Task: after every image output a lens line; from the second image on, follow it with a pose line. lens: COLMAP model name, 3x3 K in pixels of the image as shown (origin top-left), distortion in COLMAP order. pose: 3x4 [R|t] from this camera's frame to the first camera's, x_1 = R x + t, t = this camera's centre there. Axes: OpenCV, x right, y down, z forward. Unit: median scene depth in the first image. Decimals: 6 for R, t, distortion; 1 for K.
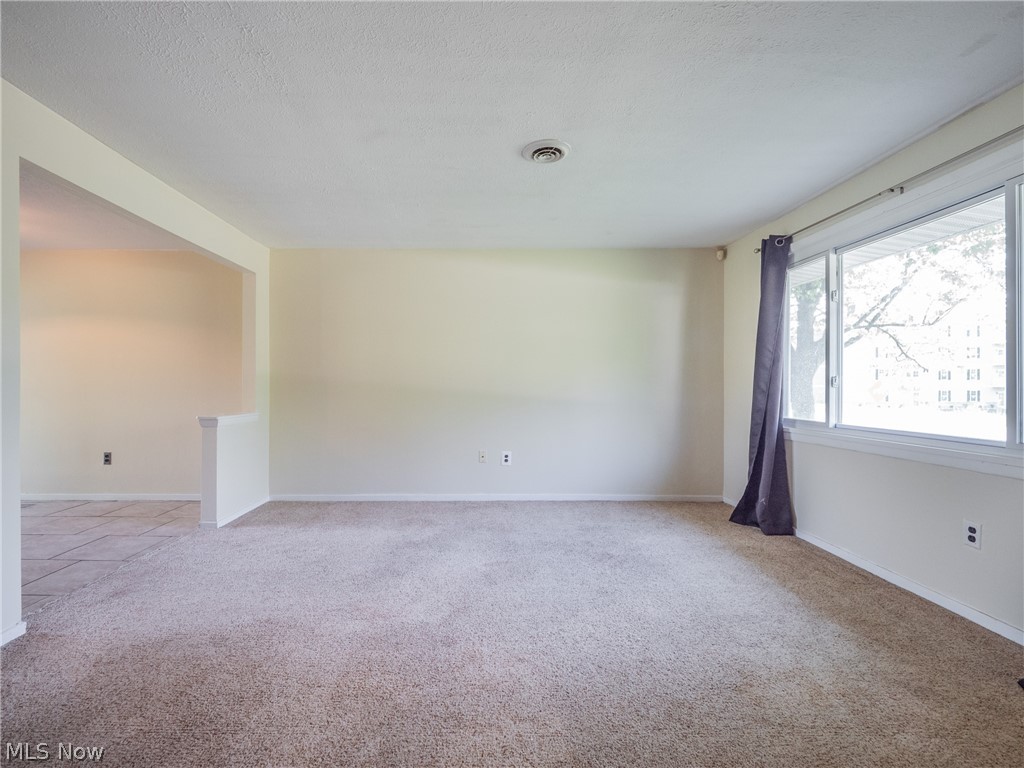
lens RADIAL K [[416.1, 0, 469.4], [0, 416.1, 384.5], [0, 0, 1]] dist [0.000059, -0.000103]
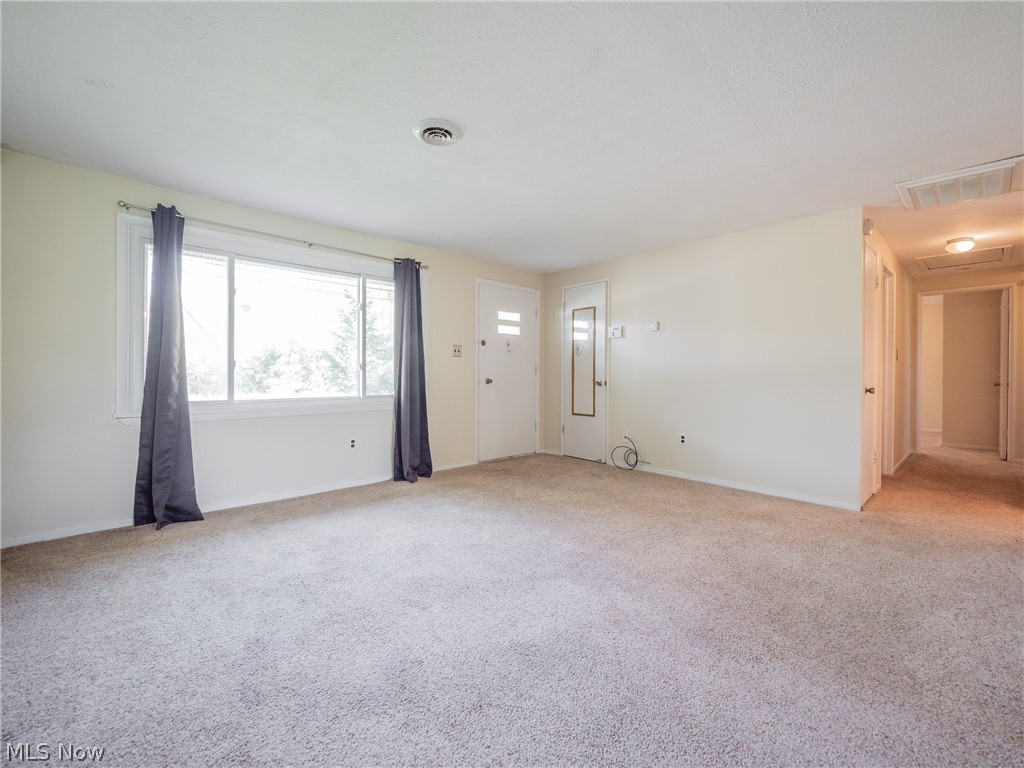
lens RADIAL K [[416.4, 0, 499.8], [0, 416.4, 374.9], [0, 0, 1]] dist [-0.000215, -0.000146]
pose [[-0.645798, -0.009136, 0.763454, -0.572327], [-0.008926, 0.999950, 0.004415, 0.009873], [-0.763456, -0.003963, -0.645848, 1.292096]]
